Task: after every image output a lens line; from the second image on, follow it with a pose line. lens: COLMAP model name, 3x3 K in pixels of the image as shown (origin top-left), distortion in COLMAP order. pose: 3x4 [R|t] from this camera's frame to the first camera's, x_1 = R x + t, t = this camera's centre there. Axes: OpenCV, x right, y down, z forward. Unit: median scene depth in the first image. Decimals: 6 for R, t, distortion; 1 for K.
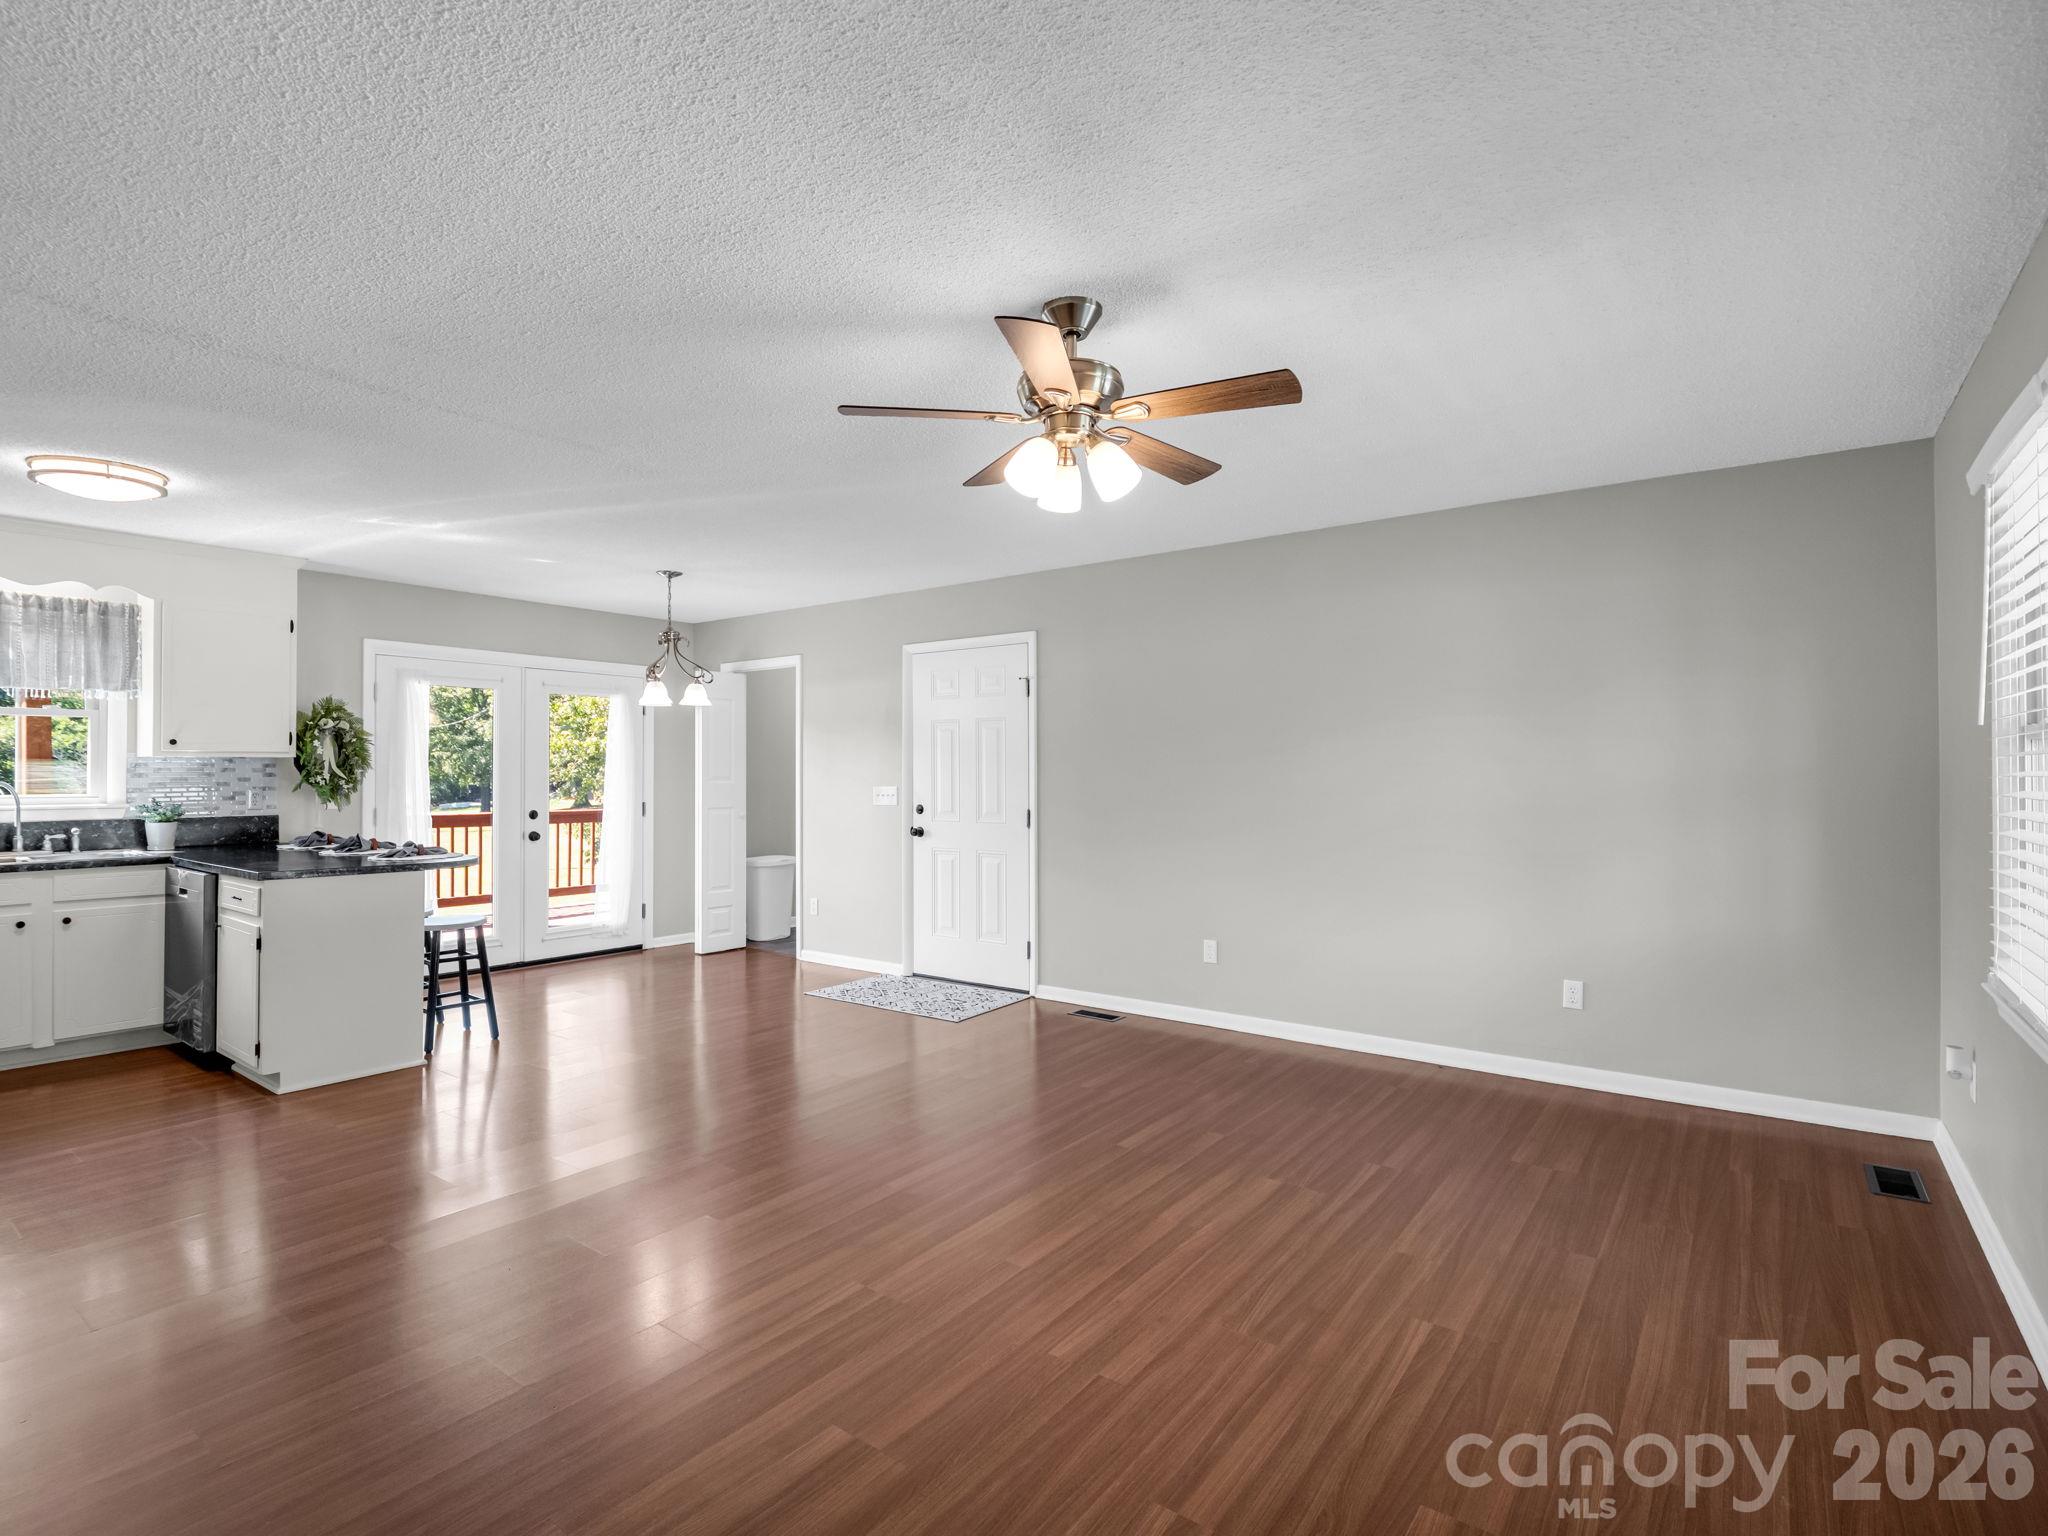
lens RADIAL K [[1000.5, 0, 1024.0], [0, 1000.5, 768.0], [0, 0, 1]] dist [-0.001946, -0.000826]
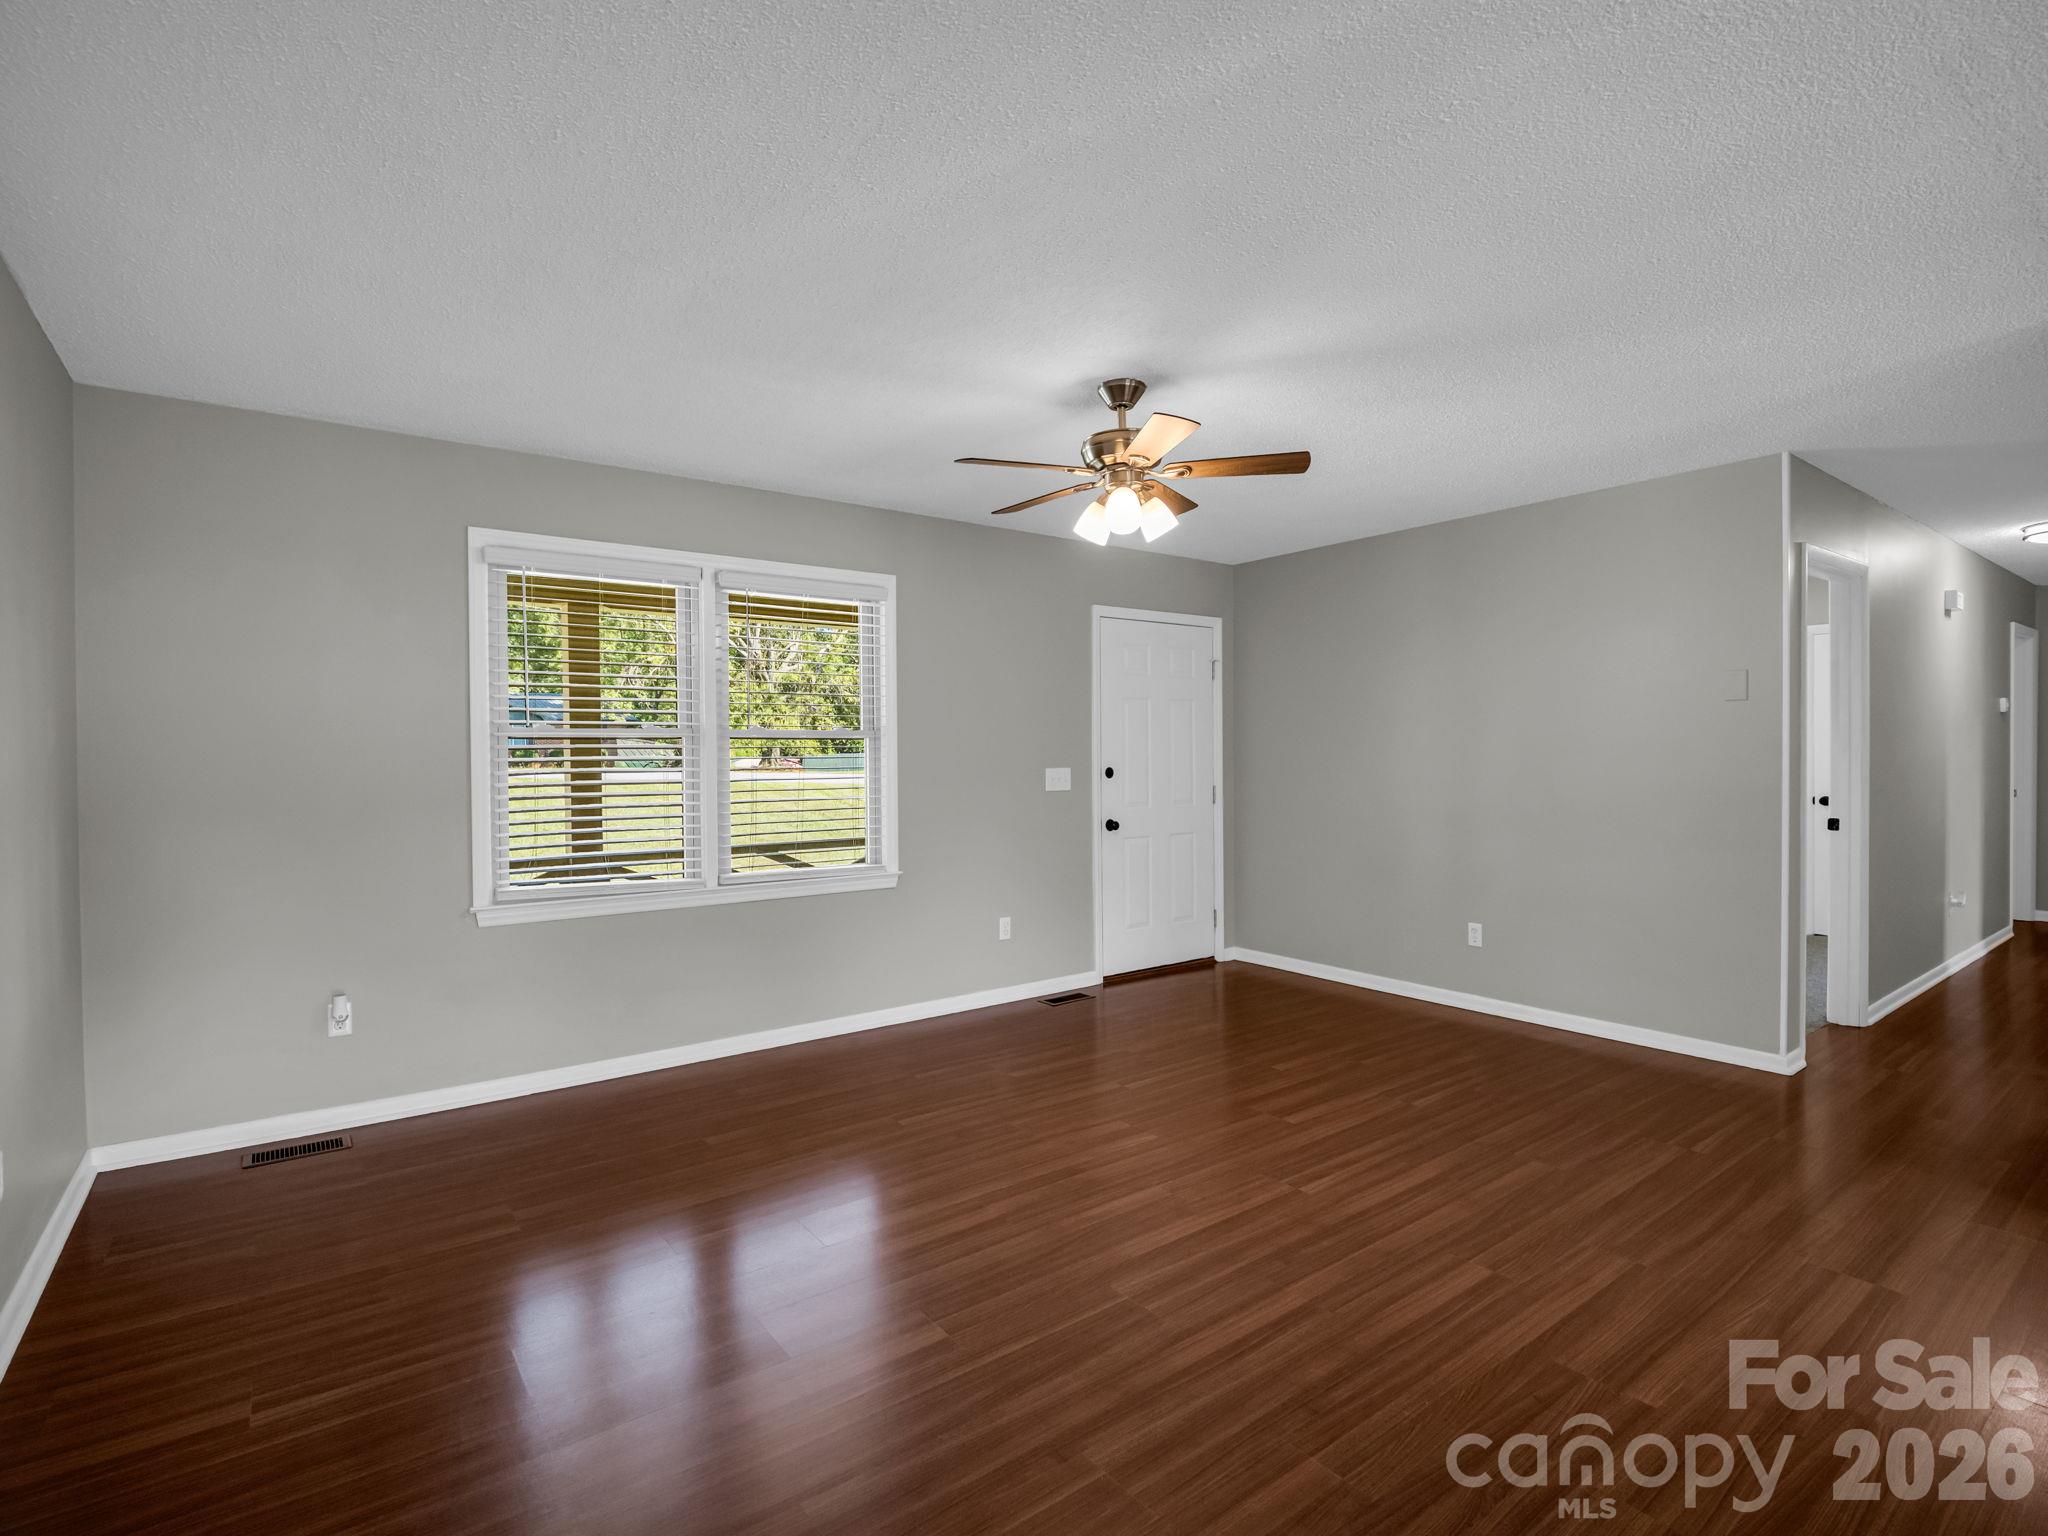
lens RADIAL K [[1000.5, 0, 1024.0], [0, 1000.5, 768.0], [0, 0, 1]] dist [-0.001946, -0.000826]
pose [[-0.959248, 0.005910, 0.282505, -0.179583], [0.008267, 0.999940, 0.007153, 0.013935], [-0.282446, 0.009197, -0.959239, 2.136835]]
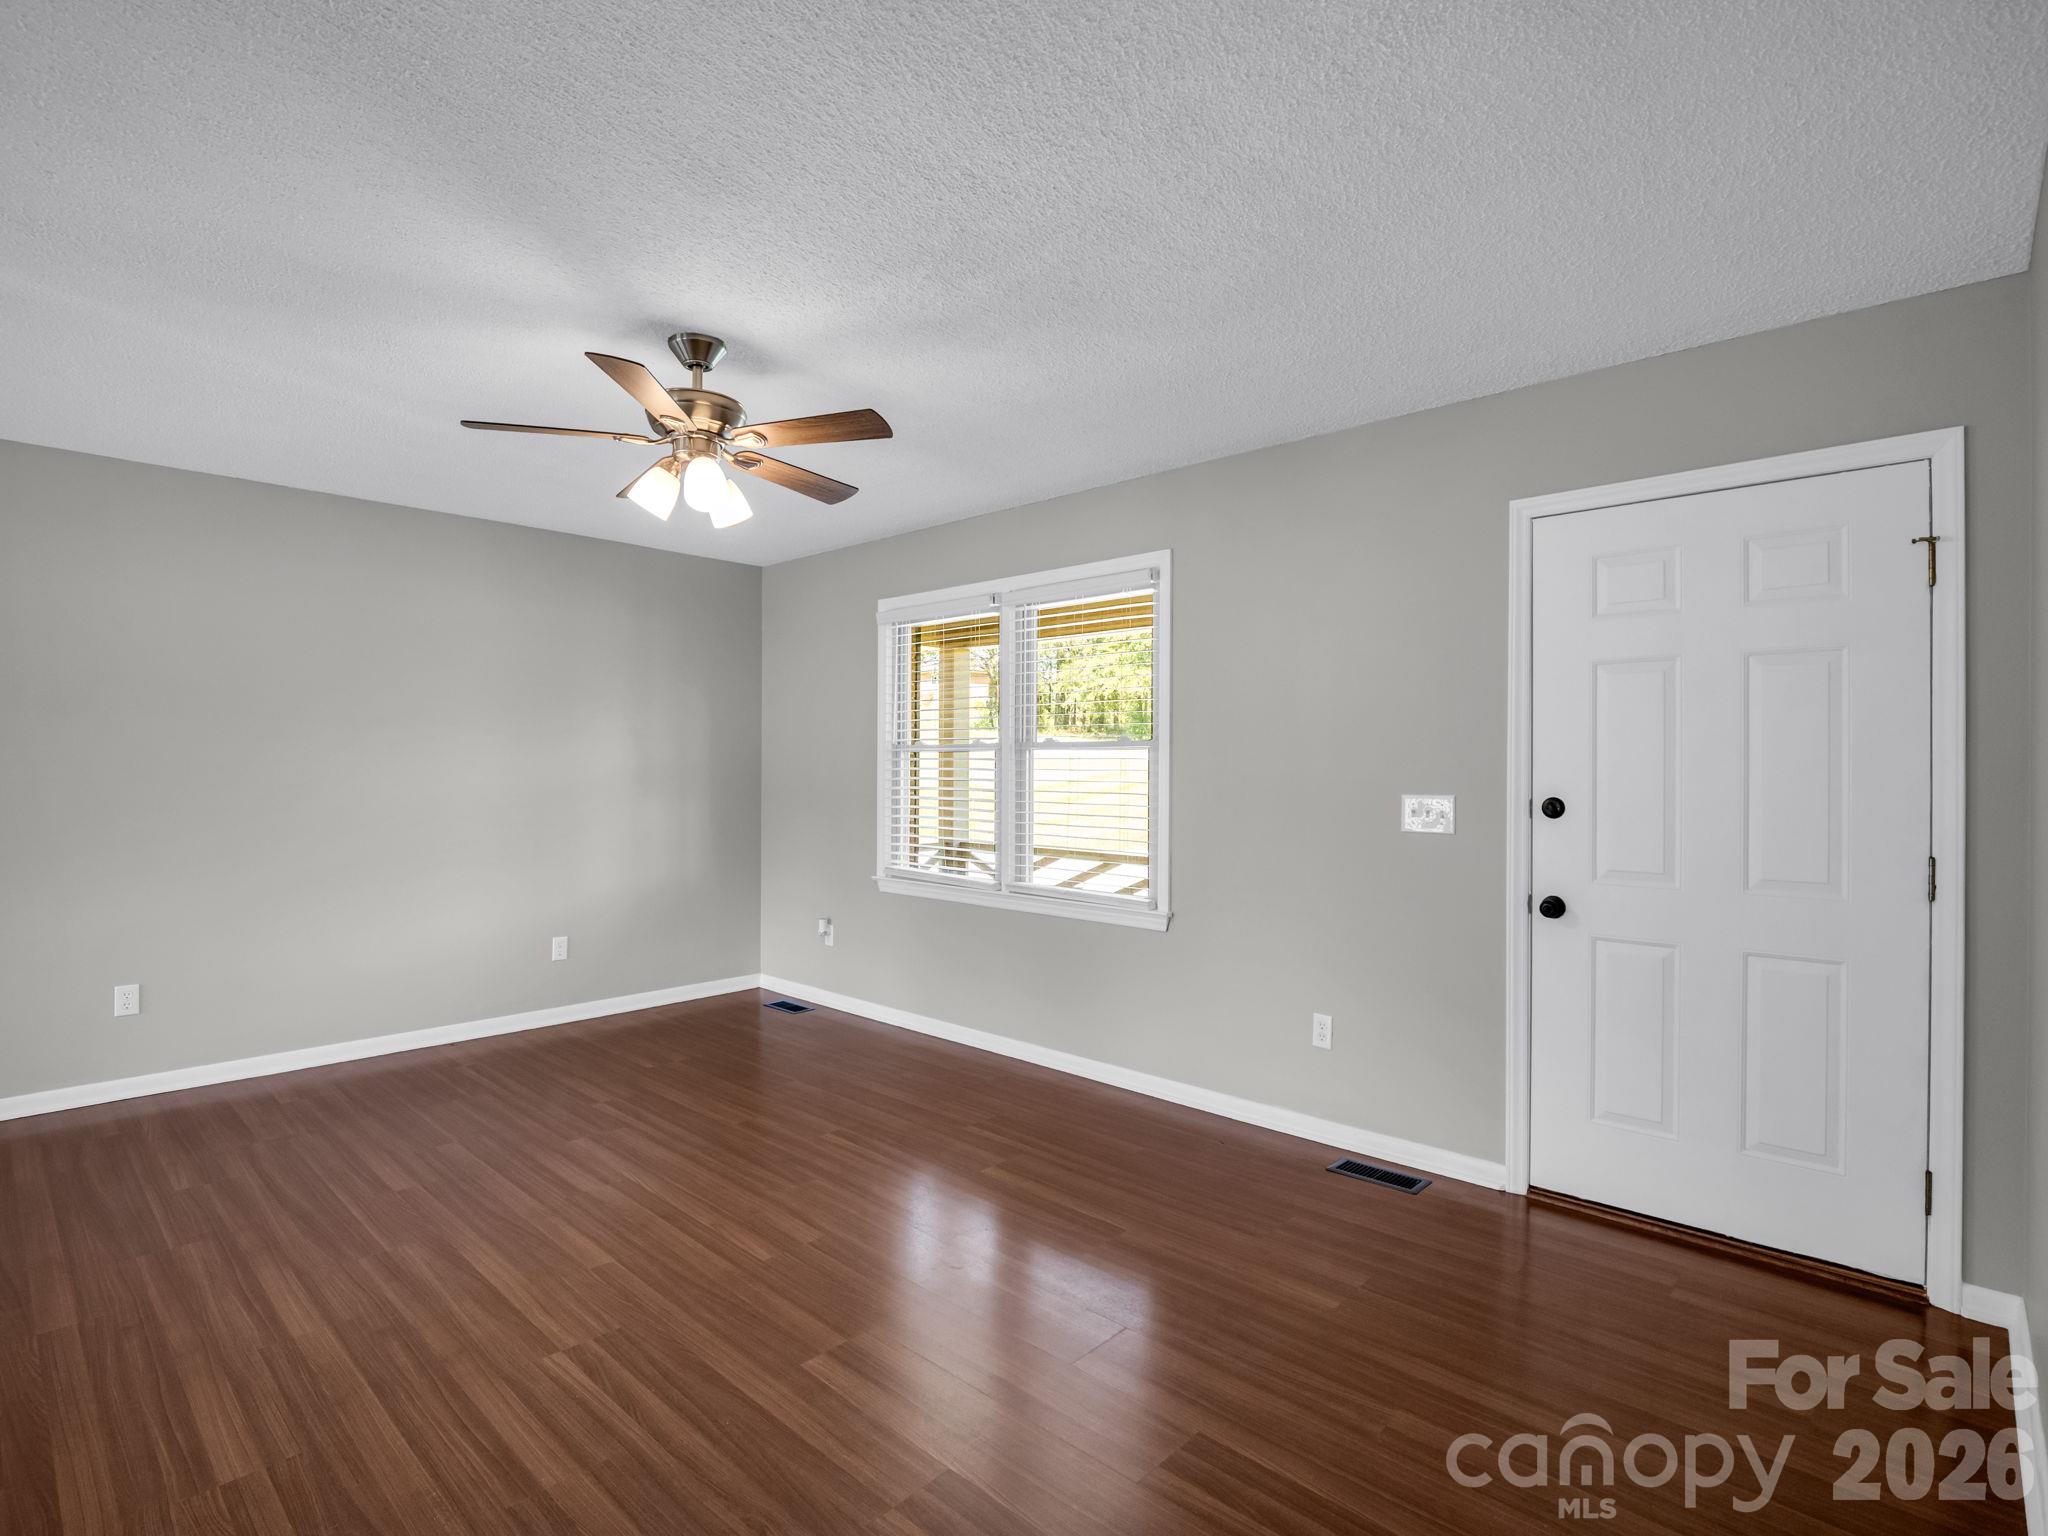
lens RADIAL K [[1012.1, 0, 1024.0], [0, 1012.1, 768.0], [0, 0, 1]] dist [-0.012467, 0.001738]
pose [[0.111524, 0.003000, 0.993757, -0.957592], [-0.011984, 0.999927, -0.001674, 0.004673], [-0.993690, -0.011722, 0.111552, 0.488741]]
